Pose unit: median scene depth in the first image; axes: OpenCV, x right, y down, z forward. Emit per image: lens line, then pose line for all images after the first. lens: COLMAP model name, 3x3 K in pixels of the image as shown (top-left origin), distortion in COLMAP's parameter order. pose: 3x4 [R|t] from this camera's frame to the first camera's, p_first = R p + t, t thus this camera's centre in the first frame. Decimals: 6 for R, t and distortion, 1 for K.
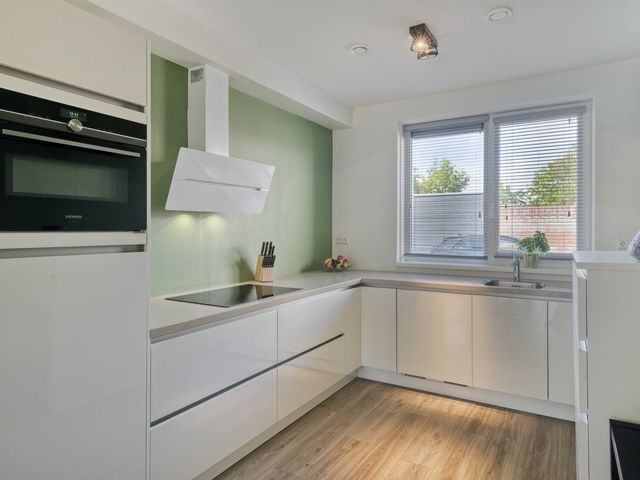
lens RADIAL K [[406.5, 0, 320.6], [0, 406.5, 228.6], [0, 0, 1]] dist [-0.003405, 0.003597]
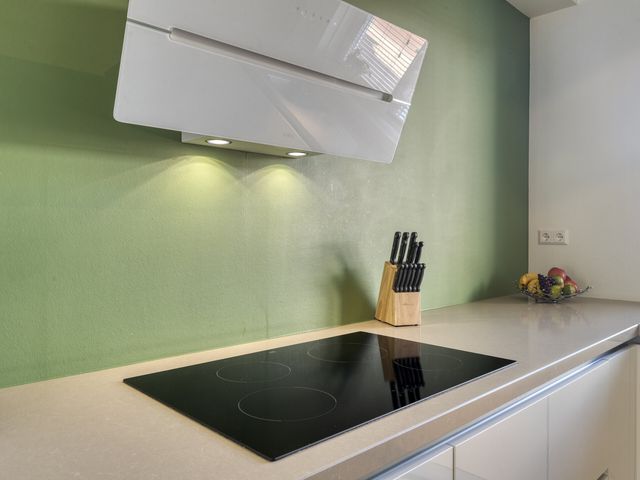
lens RADIAL K [[507.6, 0, 320.0], [0, 507.6, 221.1], [0, 0, 1]] dist [0.002731, -0.003589]
pose [[0.964727, -0.000642, -0.263253, -0.077048], [-0.004242, 0.999829, -0.017986, 0.030847], [0.263219, 0.018468, 0.964559, 0.460509]]
